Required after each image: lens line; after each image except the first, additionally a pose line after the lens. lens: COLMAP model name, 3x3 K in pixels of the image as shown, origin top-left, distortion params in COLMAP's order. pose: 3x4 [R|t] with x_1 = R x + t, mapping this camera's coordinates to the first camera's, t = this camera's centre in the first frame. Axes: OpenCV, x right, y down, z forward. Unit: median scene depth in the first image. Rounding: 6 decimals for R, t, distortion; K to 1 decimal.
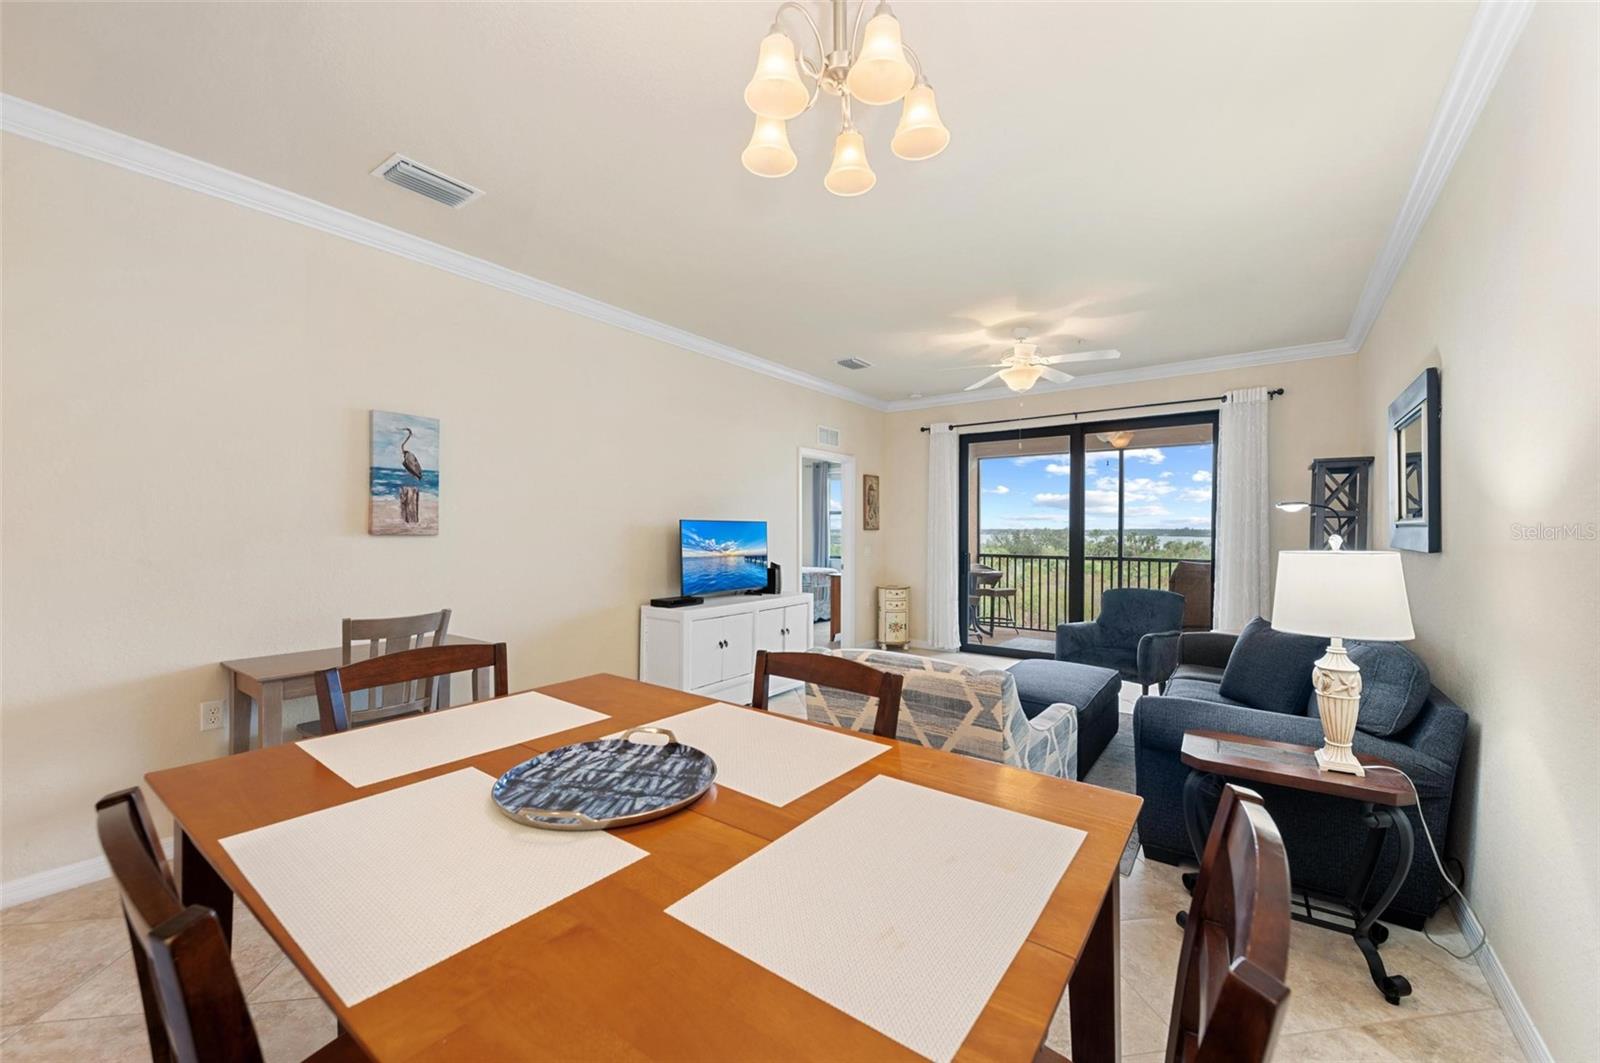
lens RADIAL K [[625.5, 0, 802.5], [0, 625.5, 536.6], [0, 0, 1]] dist [0.013468, -0.005470]
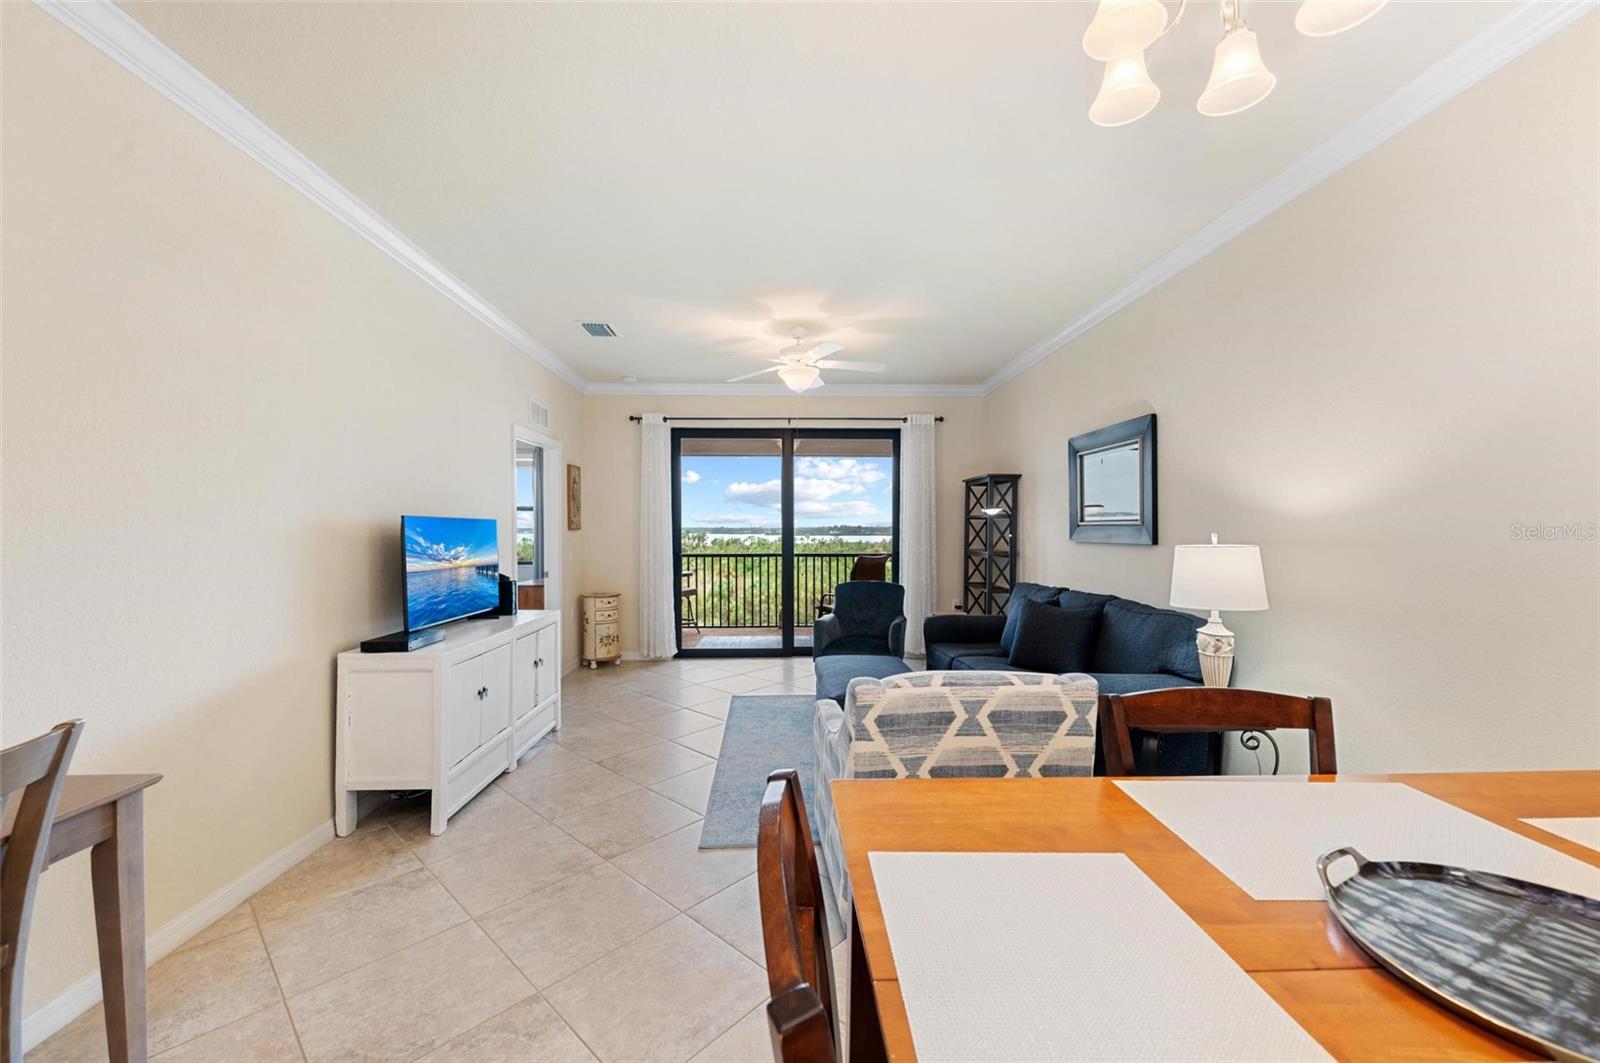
lens RADIAL K [[623.2, 0, 800.0], [0, 623.2, 531.5], [0, 0, 1]] dist [-0.001241, -0.000590]
pose [[0.782774, -0.005523, 0.622282, -0.236055], [0.009499, 0.999950, -0.003073, -0.003151], [-0.622234, 0.008316, 0.782787, 0.192101]]
